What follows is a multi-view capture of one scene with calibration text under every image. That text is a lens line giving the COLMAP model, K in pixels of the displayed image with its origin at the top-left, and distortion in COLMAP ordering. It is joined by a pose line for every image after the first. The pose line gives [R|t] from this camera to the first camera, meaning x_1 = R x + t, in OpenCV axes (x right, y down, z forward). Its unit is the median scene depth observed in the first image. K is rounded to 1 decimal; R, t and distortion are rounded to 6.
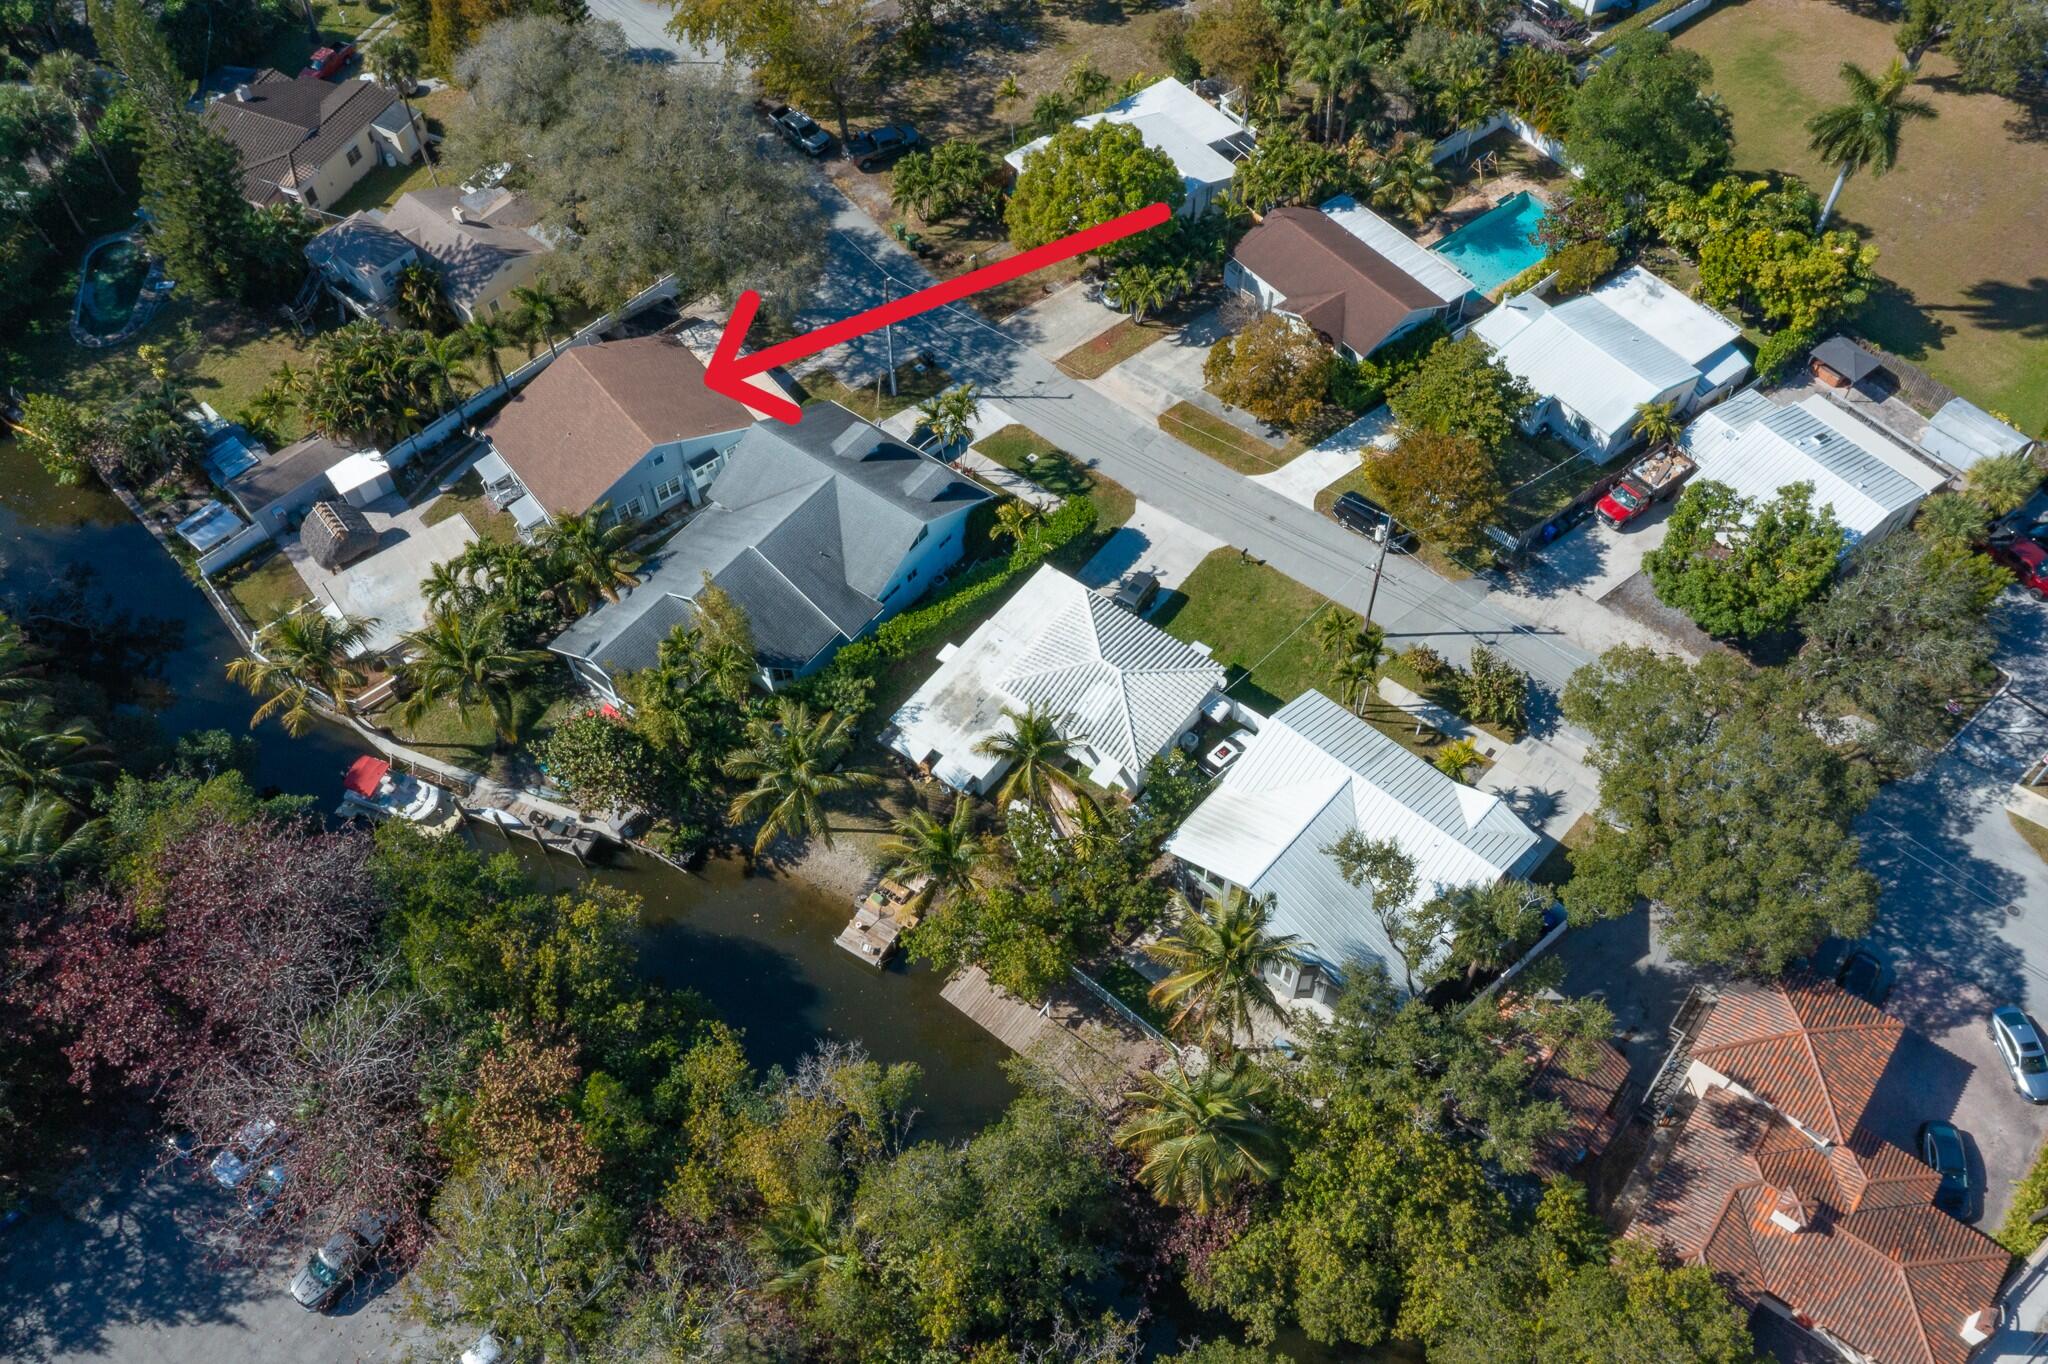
lens RADIAL K [[1637.4, 0, 1030.7], [0, 1637.4, 671.7], [0, 0, 1]] dist [-0.007145, -0.000165]
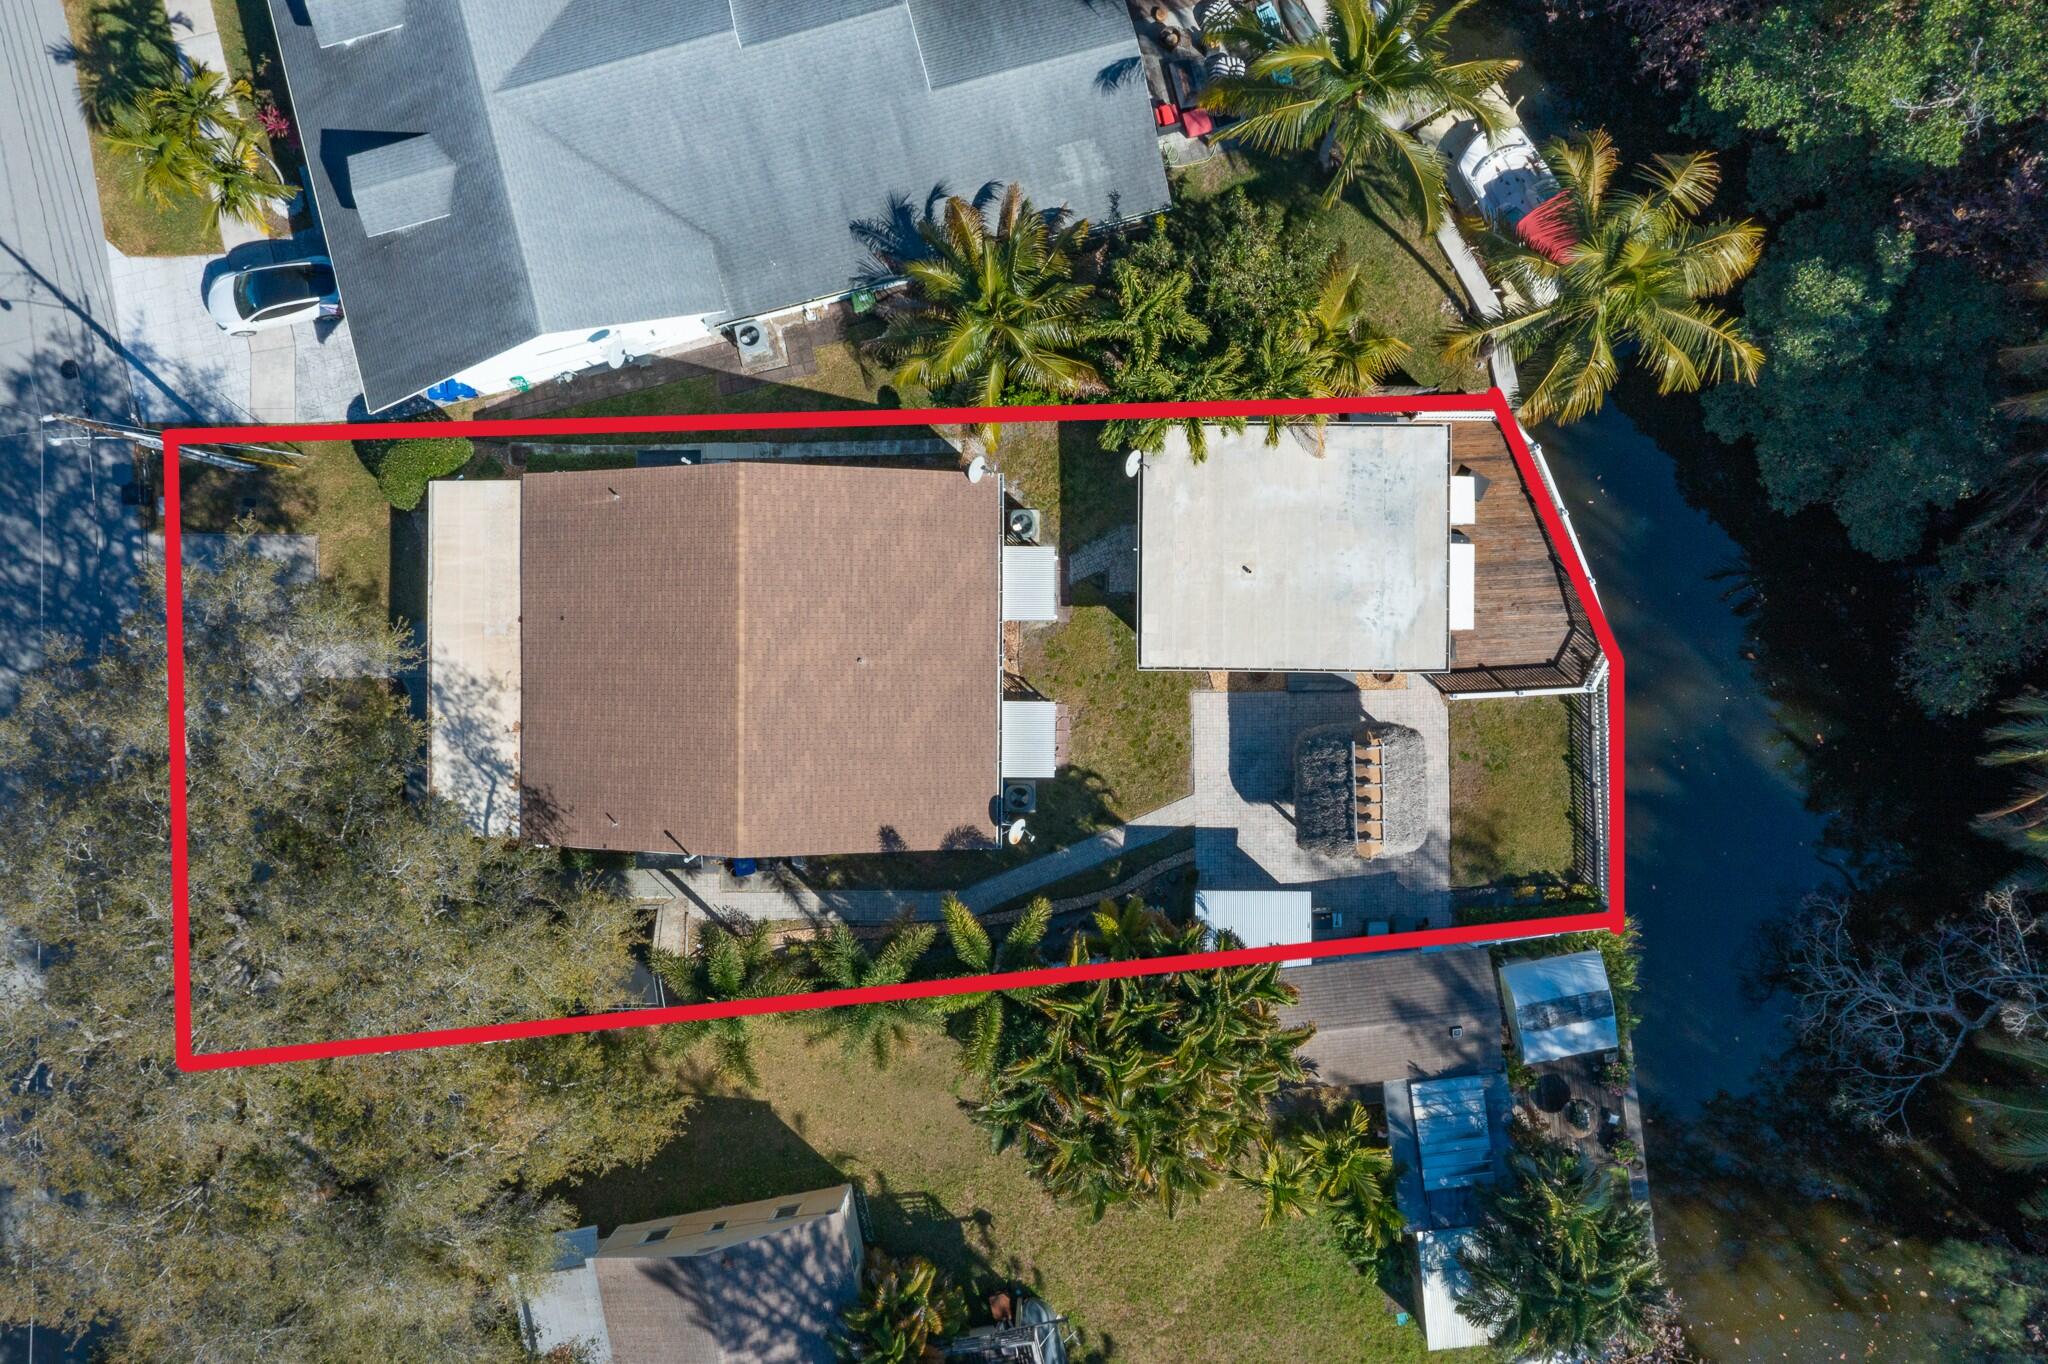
lens RADIAL K [[1637.4, 0, 1030.7], [0, 1637.4, 671.7], [0, 0, 1]] dist [-0.007145, -0.000165]
pose [[-0.784024, -0.618578, 0.051658, -0.350266], [0.532687, -0.627761, 0.567591, -0.387950], [-0.318671, 0.472522, 0.821688, 0.616303]]
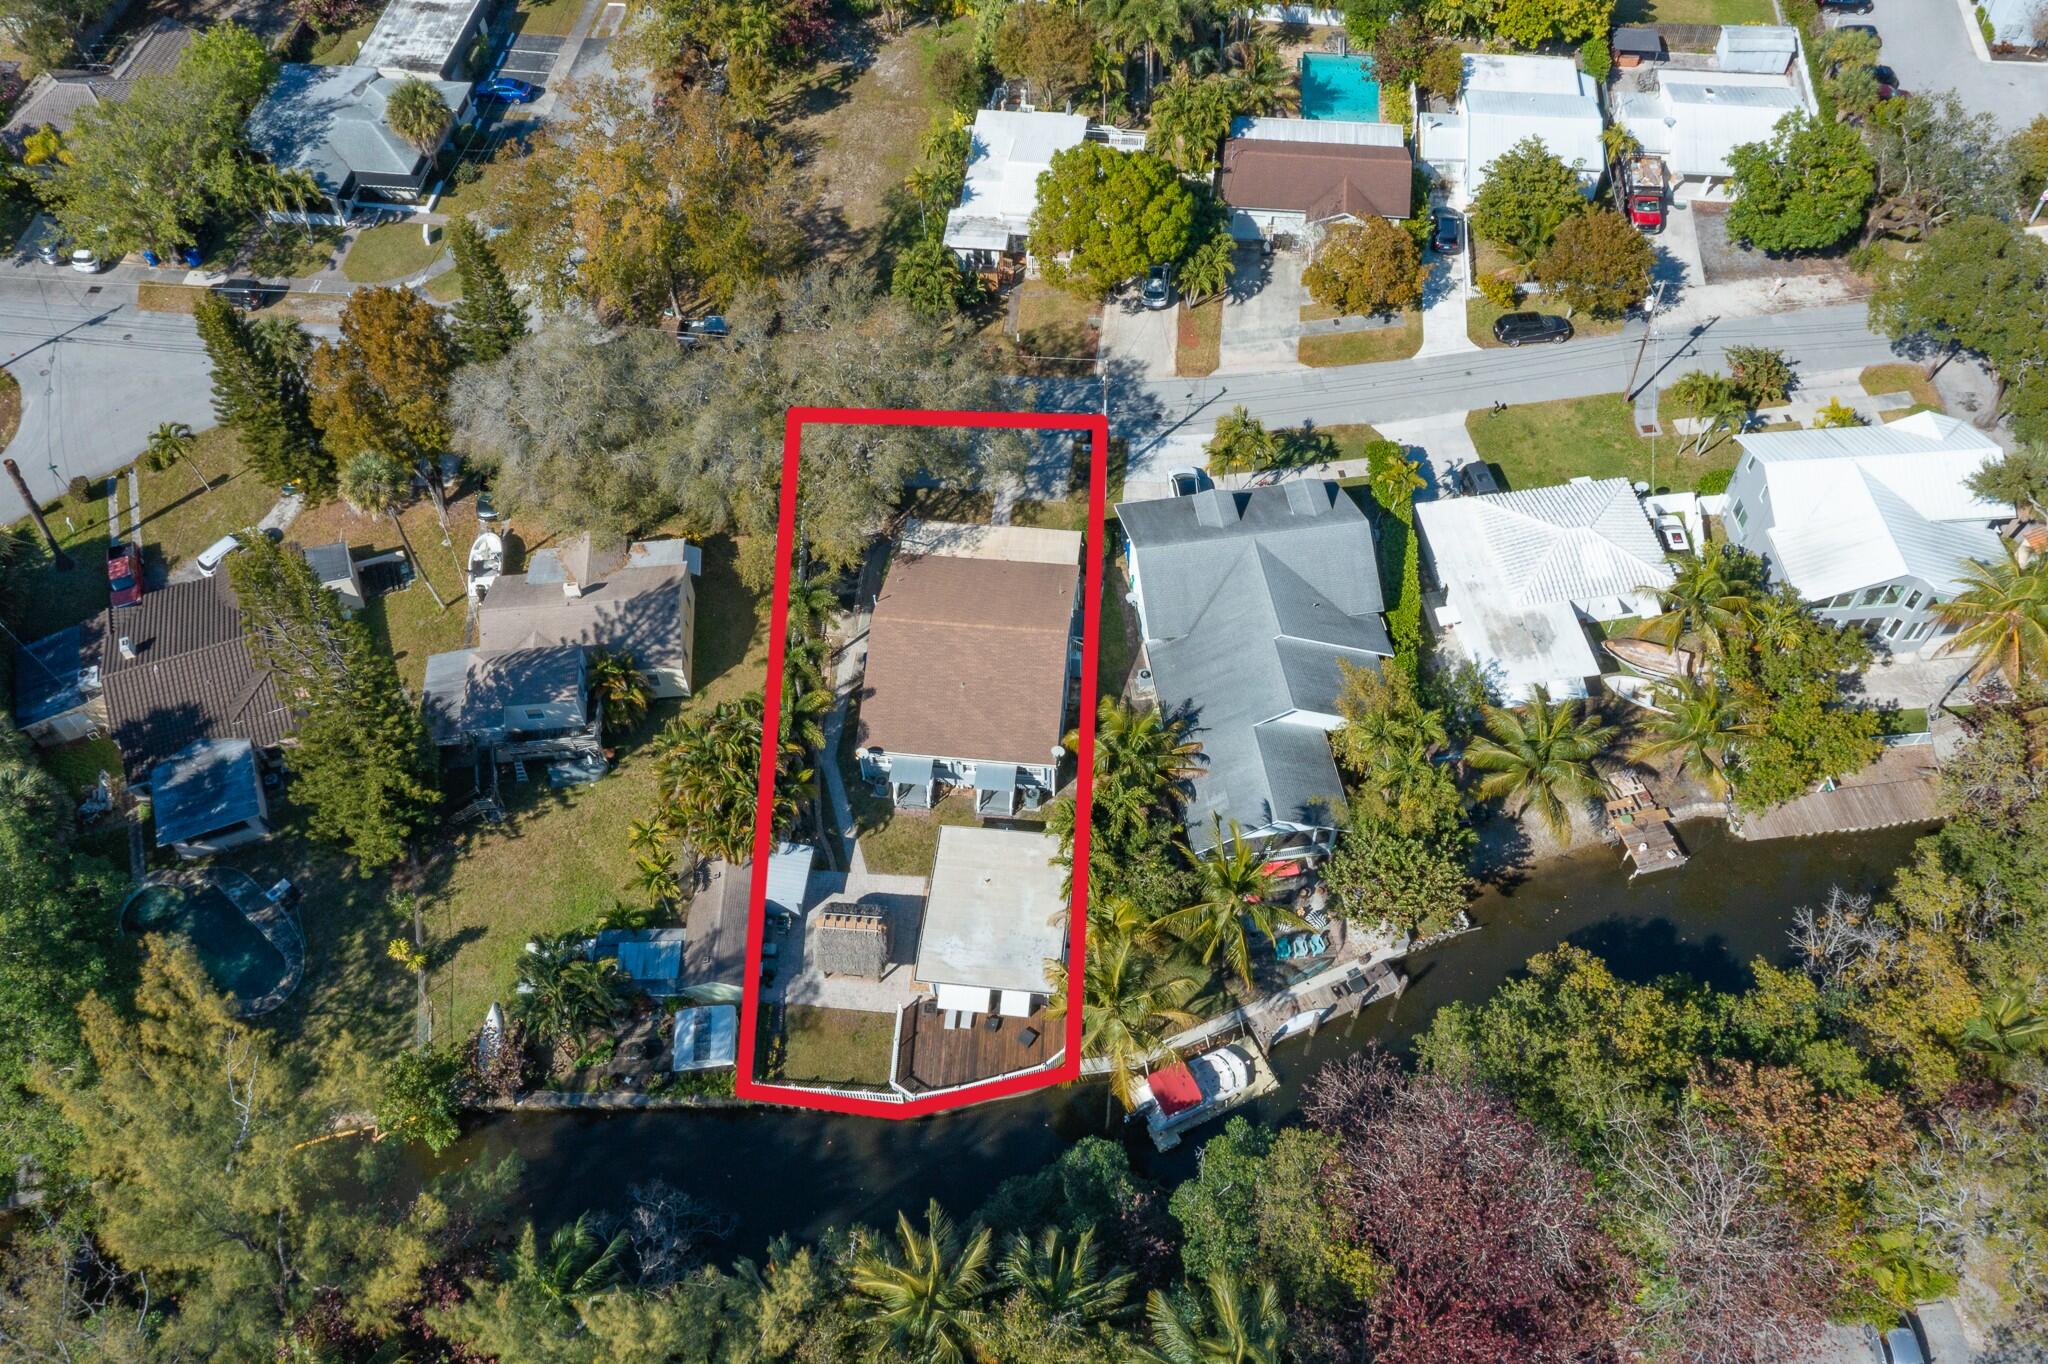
lens RADIAL K [[1593.8, 0, 1024.0], [0, 1593.8, 682.0], [0, 0, 1]] dist [0.005376, 0.003758]
pose [[0.697875, -0.575486, 0.426363, -0.634396], [0.581984, 0.802621, 0.130746, -0.242858], [-0.417451, 0.156892, 0.895053, 0.216814]]
